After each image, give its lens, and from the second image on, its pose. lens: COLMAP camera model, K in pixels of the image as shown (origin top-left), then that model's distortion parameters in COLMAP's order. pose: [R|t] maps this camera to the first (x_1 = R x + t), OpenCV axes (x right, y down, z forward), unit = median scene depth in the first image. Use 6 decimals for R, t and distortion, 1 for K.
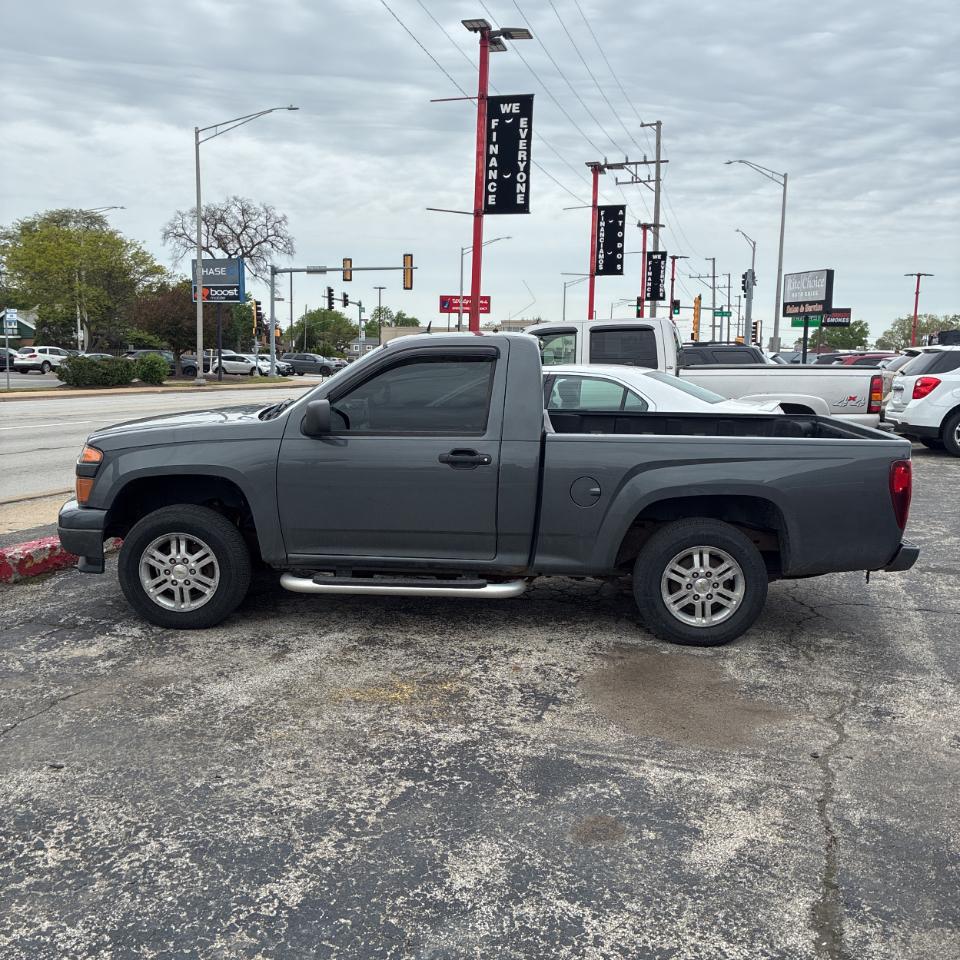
lens RADIAL K [[977.7, 0, 483.5], [0, 977.7, 496.1], [0, 0, 1]] dist [0.102383, -0.293921]
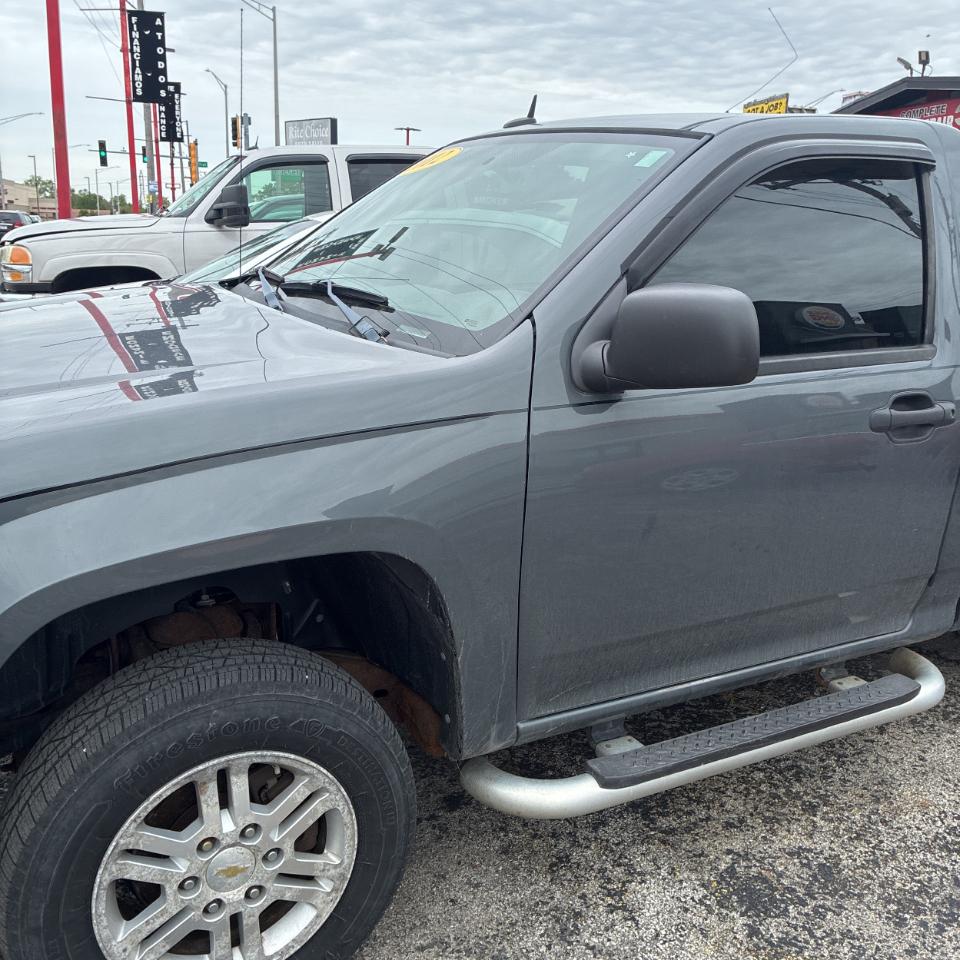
lens RADIAL K [[967.8, 0, 464.8], [0, 967.8, 478.9], [0, 0, 1]] dist [0.030171, -0.010956]
pose [[0.860635, -0.131439, 0.491967, -0.365353], [0.068579, 0.987229, 0.143788, -0.078962], [-0.504584, -0.090011, 0.858658, 0.689535]]
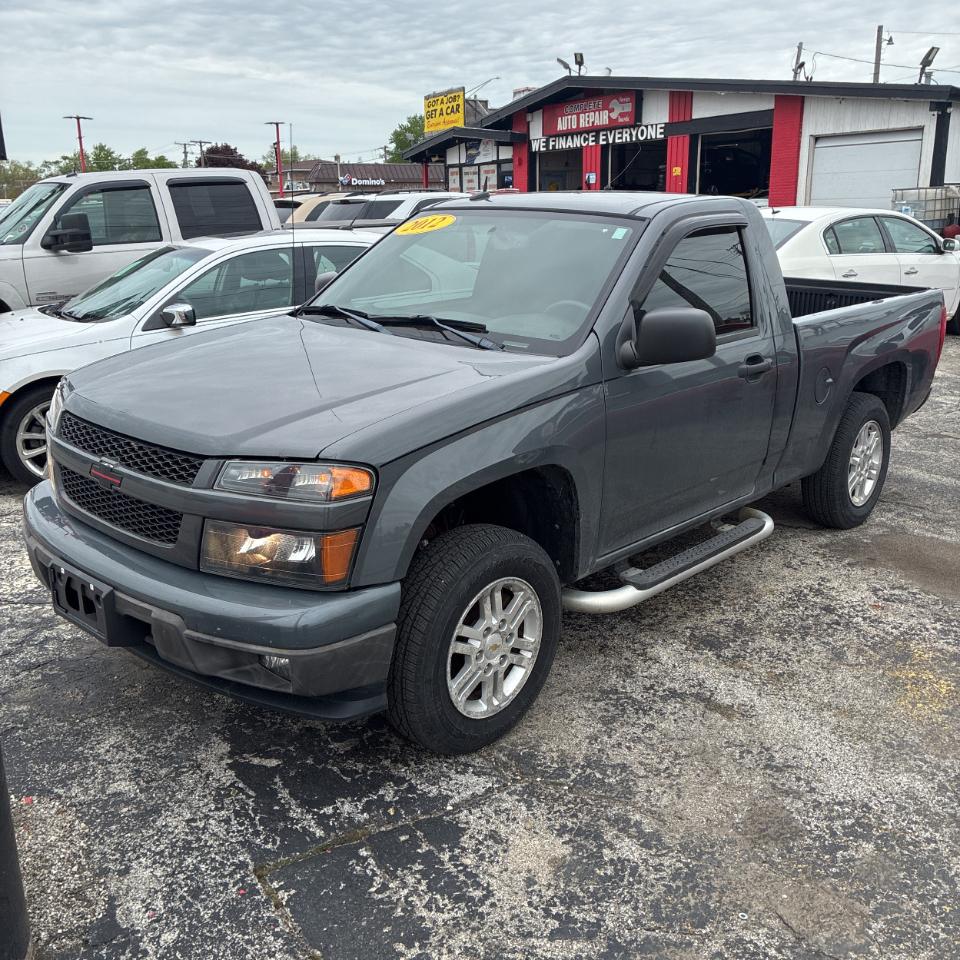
lens RADIAL K [[969.4, 0, 474.2], [0, 969.4, 482.5], [0, 0, 1]] dist [0.044238, -0.034213]
pose [[0.646466, -0.236464, 0.725374, -0.669959], [0.136158, 0.971252, 0.195272, -0.119003], [-0.750695, -0.027471, 0.660077, 0.624072]]
